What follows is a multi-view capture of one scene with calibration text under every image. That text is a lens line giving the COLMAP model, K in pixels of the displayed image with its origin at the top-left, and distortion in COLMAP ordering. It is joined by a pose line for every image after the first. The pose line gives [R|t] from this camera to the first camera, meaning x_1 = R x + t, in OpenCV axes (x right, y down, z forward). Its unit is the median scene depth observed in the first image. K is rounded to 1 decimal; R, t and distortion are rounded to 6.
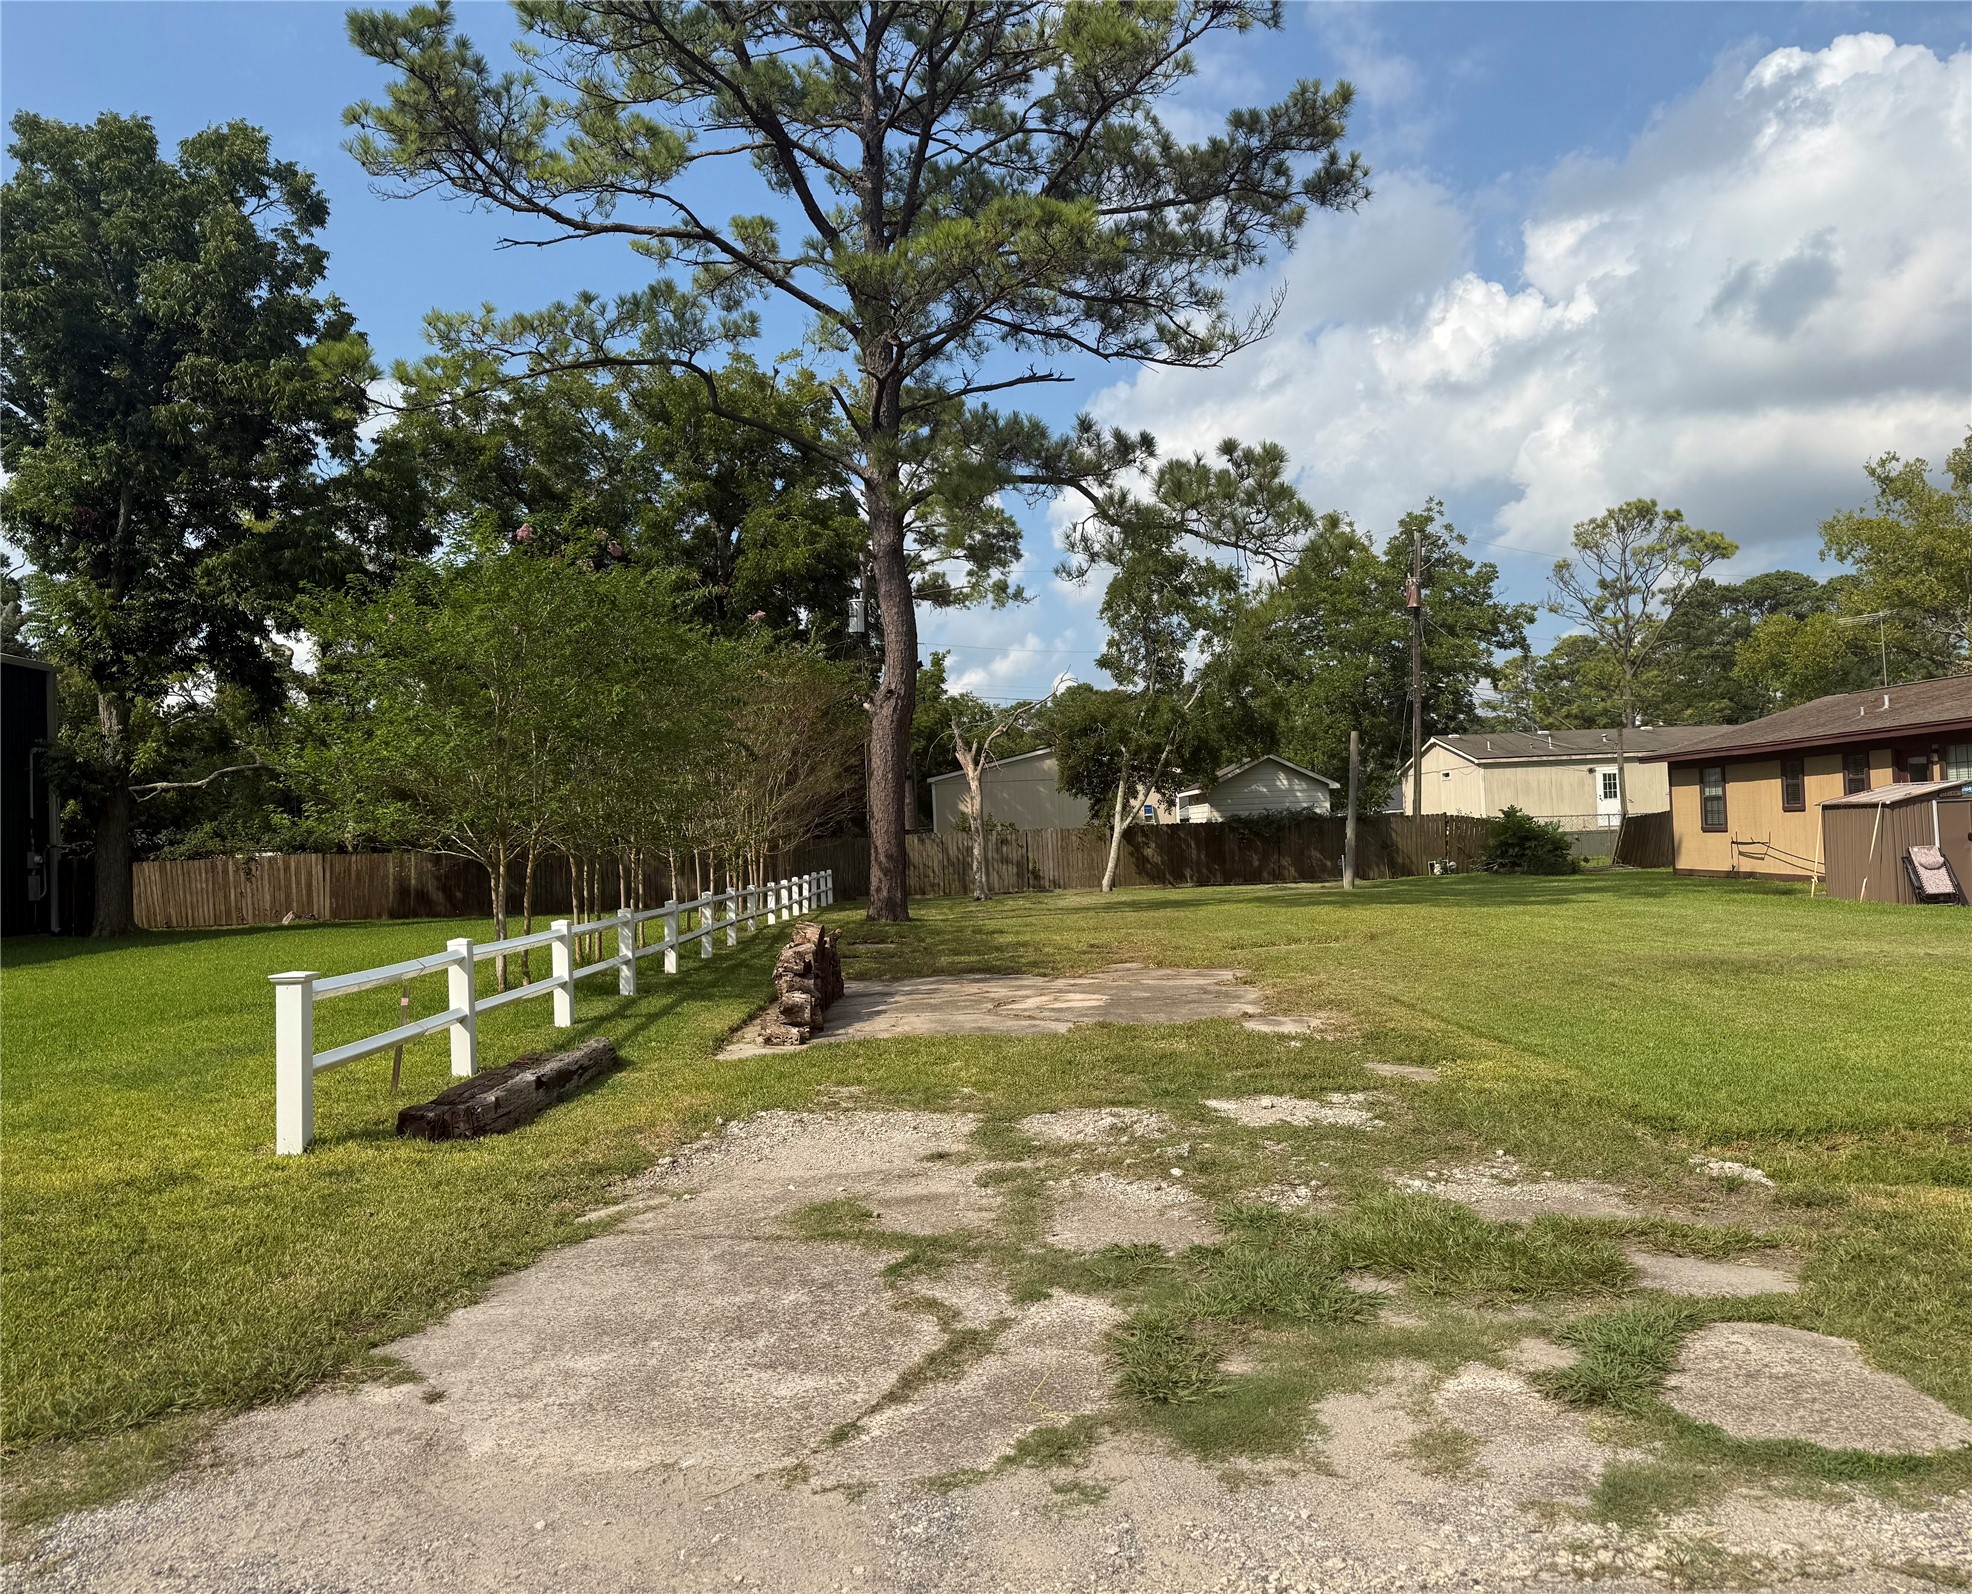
lens RADIAL K [[1499.3, 0, 1040.2], [0, 1499.3, 791.4], [0, 0, 1]] dist [0.149586, -0.280263]
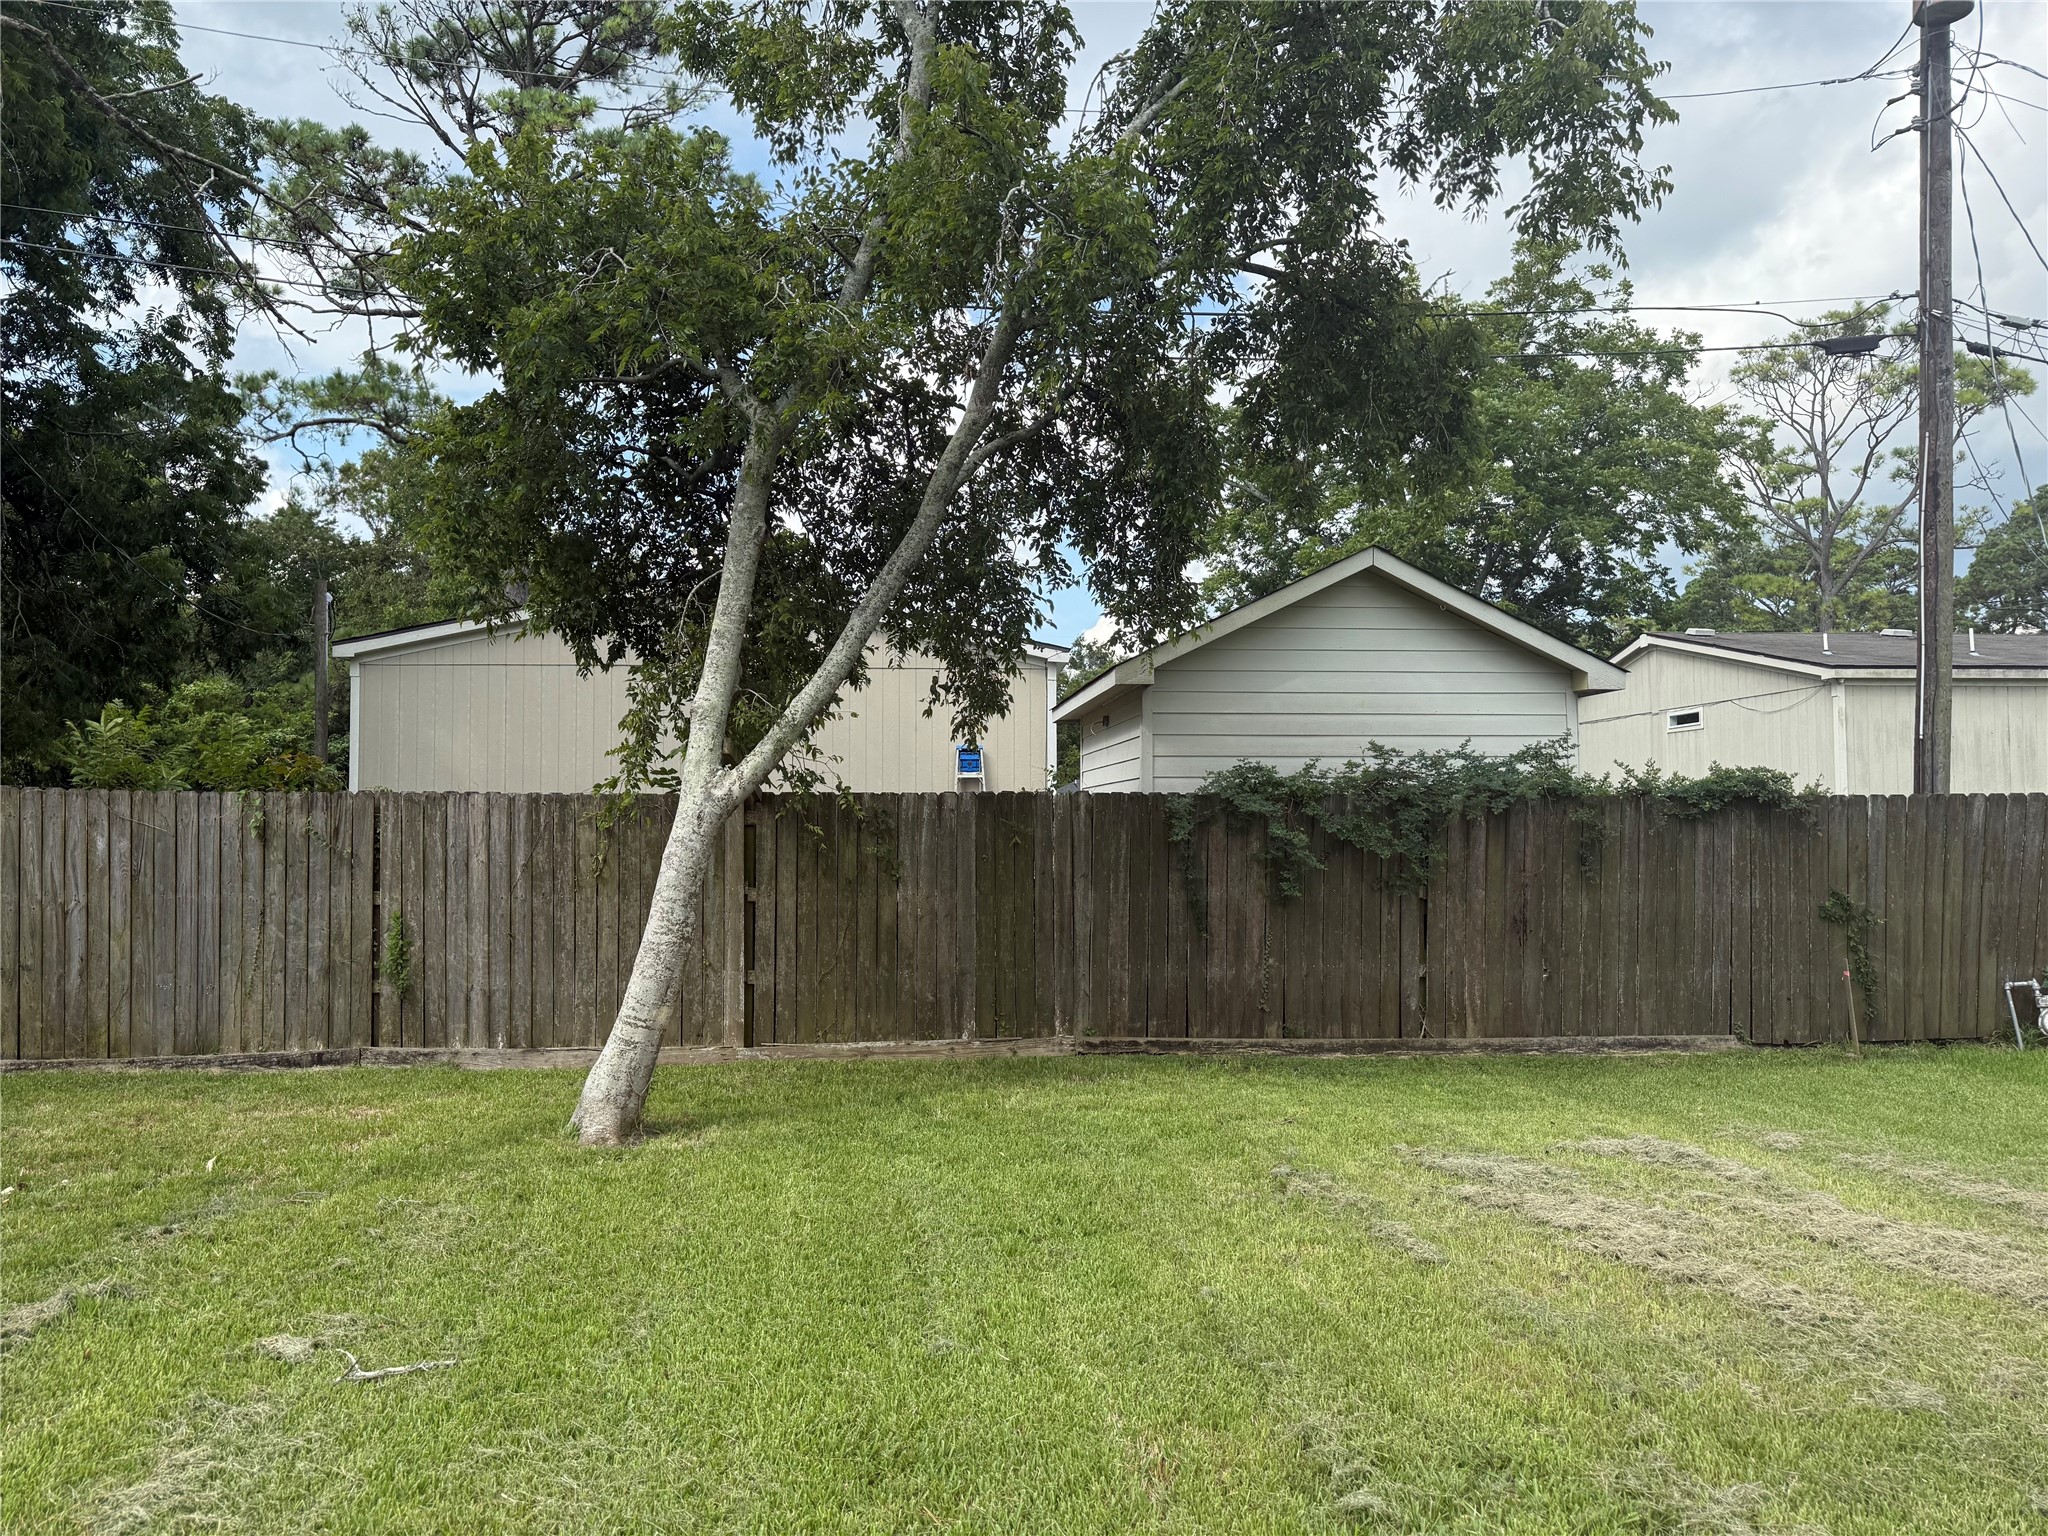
lens RADIAL K [[1459.0, 0, 1024.0], [0, 1459.0, 768.0], [0, 0, 1]] dist [0.060253, -0.073107]
pose [[0.997274, 0.041223, 0.061192, 0.136917], [-0.041485, 0.999135, 0.003025, 0.030216], [-0.061014, -0.005555, 0.998121, 1.373183]]
